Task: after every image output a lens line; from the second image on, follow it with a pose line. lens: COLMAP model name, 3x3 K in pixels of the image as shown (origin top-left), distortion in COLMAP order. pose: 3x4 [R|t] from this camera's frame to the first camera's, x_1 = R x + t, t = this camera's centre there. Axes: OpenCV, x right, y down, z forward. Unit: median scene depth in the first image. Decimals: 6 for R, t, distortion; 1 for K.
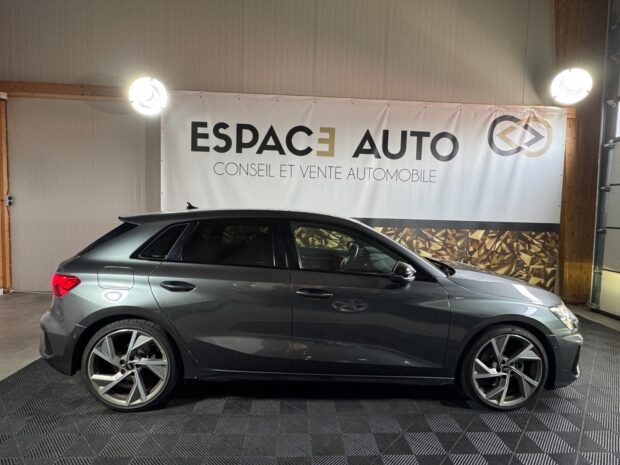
lens RADIAL K [[342.4, 0, 310.0], [0, 342.4, 232.5], [0, 0, 1]] dist [0.000437, -0.000818]
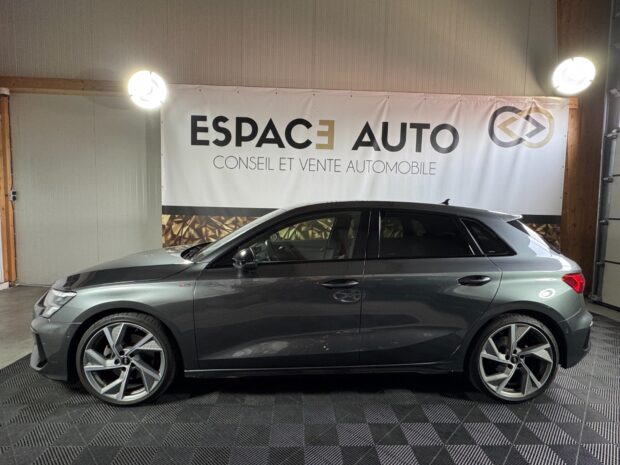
lens RADIAL K [[340.5, 0, 310.1], [0, 340.5, 231.3], [0, 0, 1]] dist [-0.000199, 0.000713]
pose [[0.999886, -0.004190, -0.014515, 0.906247], [0.004435, 0.999848, 0.016877, 0.024848], [0.014442, -0.016940, 0.999752, 0.065242]]
